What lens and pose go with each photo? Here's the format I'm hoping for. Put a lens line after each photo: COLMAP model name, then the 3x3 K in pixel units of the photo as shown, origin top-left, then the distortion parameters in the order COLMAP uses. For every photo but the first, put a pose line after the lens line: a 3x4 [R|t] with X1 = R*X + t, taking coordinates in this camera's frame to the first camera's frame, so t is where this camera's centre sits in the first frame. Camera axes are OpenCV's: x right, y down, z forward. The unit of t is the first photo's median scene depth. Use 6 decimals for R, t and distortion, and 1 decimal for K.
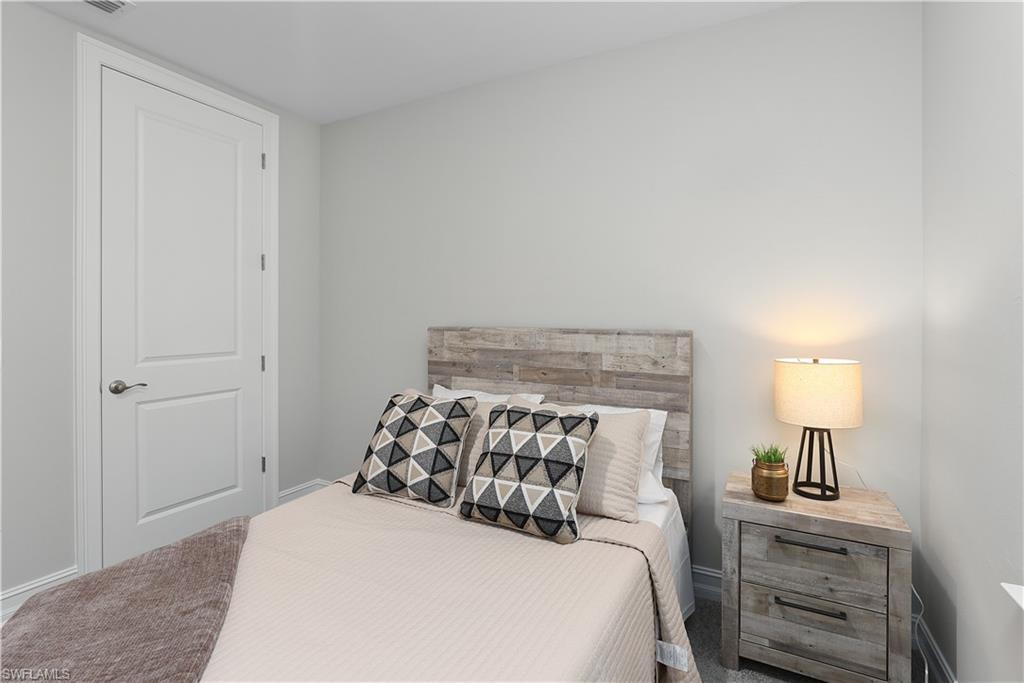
lens RADIAL K [[478.7, 0, 524.9], [0, 478.7, 339.6], [0, 0, 1]] dist [-0.002340, -0.000135]
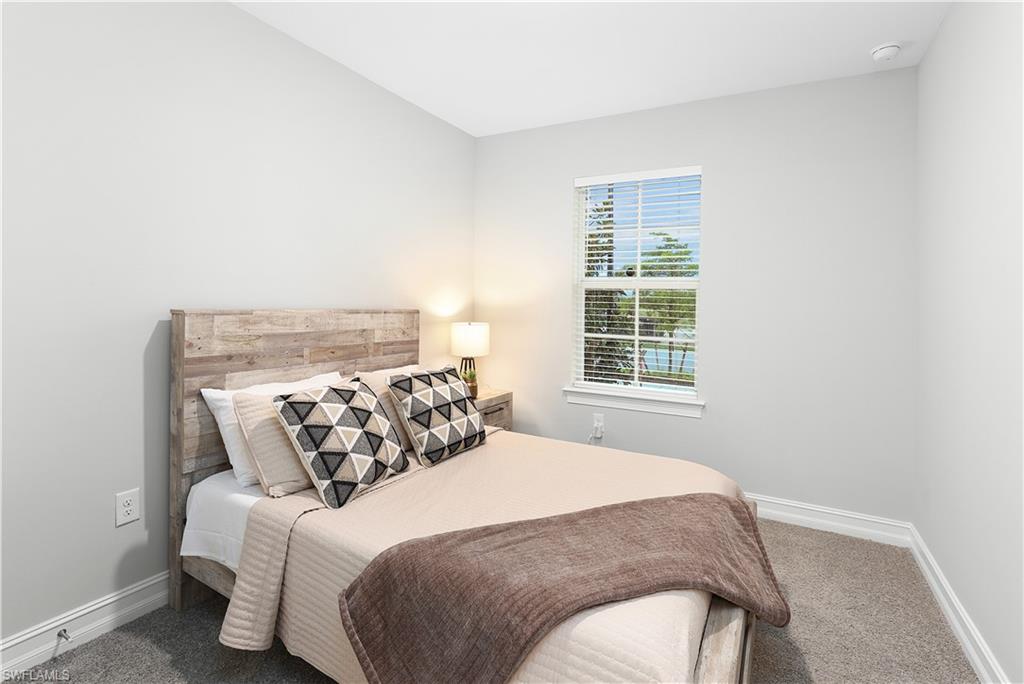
lens RADIAL K [[478.7, 0, 524.9], [0, 478.7, 340.1], [0, 0, 1]] dist [-0.002340, -0.000135]
pose [[0.028121, -0.082053, 0.996231, -1.029808], [0.024894, 0.996374, 0.081362, -0.032349], [-0.999294, 0.022513, 0.030062, 0.560840]]
